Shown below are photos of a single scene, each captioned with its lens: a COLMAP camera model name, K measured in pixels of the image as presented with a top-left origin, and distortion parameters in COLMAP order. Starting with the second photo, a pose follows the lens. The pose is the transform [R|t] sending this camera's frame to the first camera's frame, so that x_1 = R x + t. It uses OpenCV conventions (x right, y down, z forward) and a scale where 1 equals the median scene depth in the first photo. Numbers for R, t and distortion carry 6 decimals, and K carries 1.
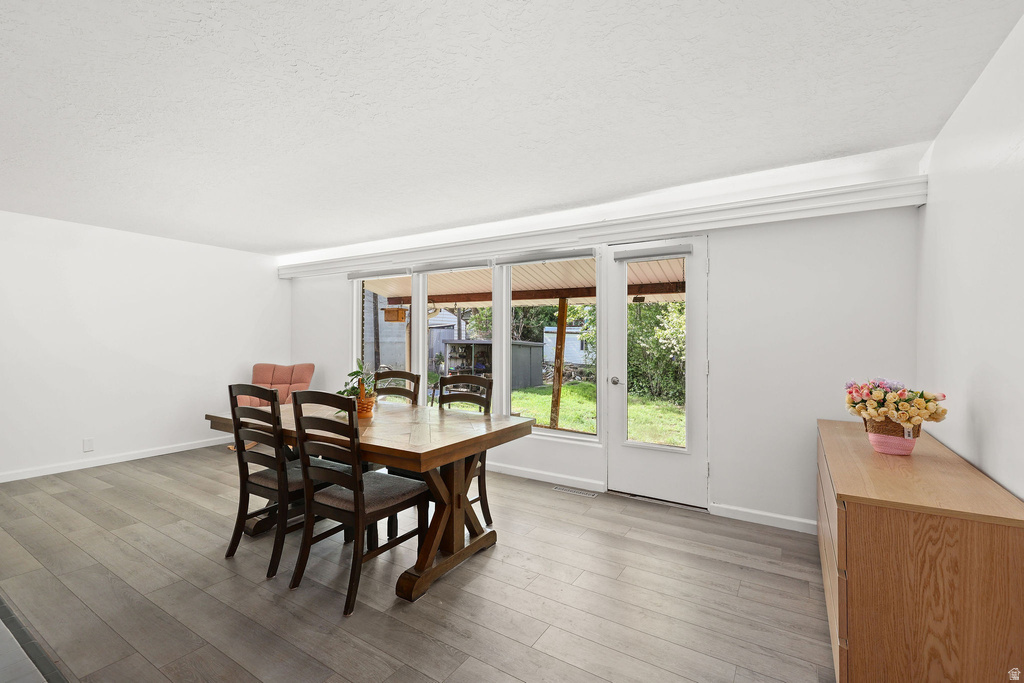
lens RADIAL K [[456.8, 0, 506.3], [0, 456.8, 340.7], [0, 0, 1]] dist [0.000169, -0.001163]
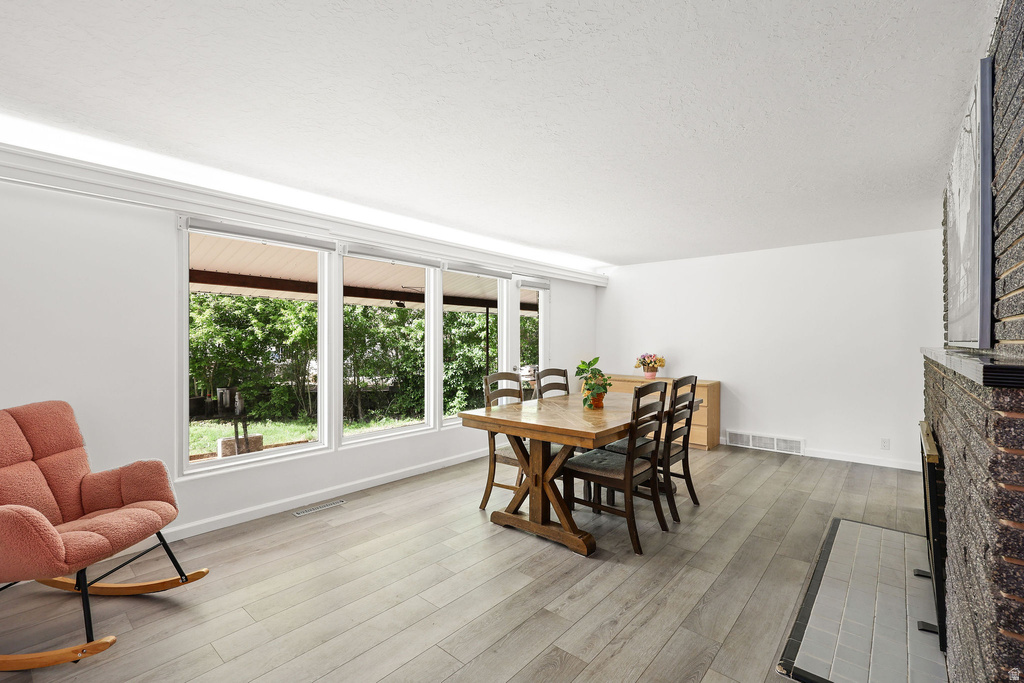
lens RADIAL K [[456.8, 0, 510.1], [0, 456.8, 336.5], [0, 0, 1]] dist [0.000169, -0.001163]
pose [[0.140736, 0.000548, 0.990047, -1.245857], [0.006626, 0.999977, -0.001495, -0.011397], [-0.990025, 0.006770, 0.140729, 0.853488]]
